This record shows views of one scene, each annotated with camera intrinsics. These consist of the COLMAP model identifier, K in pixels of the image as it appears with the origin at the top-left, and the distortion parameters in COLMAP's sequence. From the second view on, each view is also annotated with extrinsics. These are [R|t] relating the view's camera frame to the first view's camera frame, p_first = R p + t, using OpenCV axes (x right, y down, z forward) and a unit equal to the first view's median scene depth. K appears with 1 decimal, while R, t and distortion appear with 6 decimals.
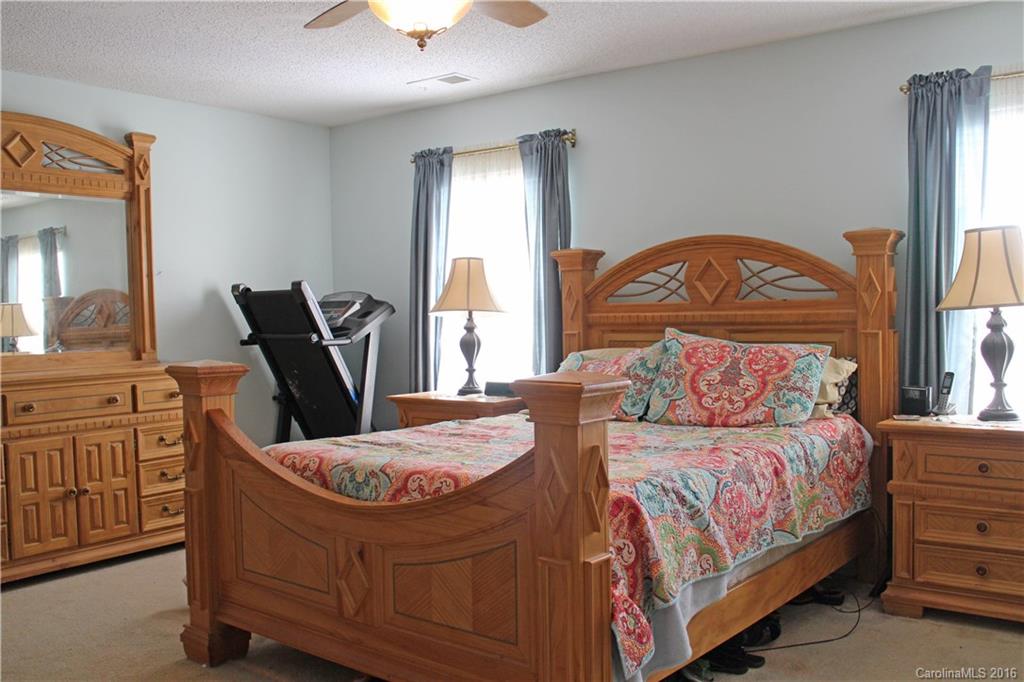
lens RADIAL K [[936.9, 0, 512.0], [0, 936.9, 341.0], [0, 0, 1]] dist [-0.152181, 0.001952]
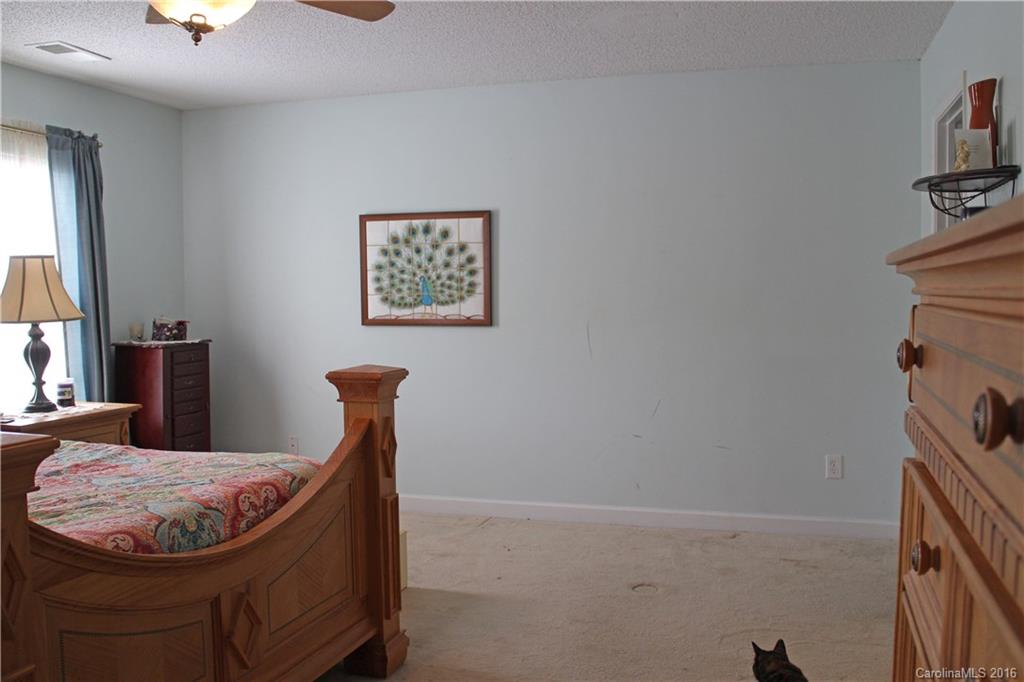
lens RADIAL K [[936.9, 0, 512.0], [0, 936.9, 341.0], [0, 0, 1]] dist [-0.152181, 0.001952]
pose [[-0.370145, -0.025478, 0.928625, -1.038382], [0.043002, 0.998082, 0.044523, -0.044657], [-0.927978, 0.056413, -0.368340, 1.031166]]
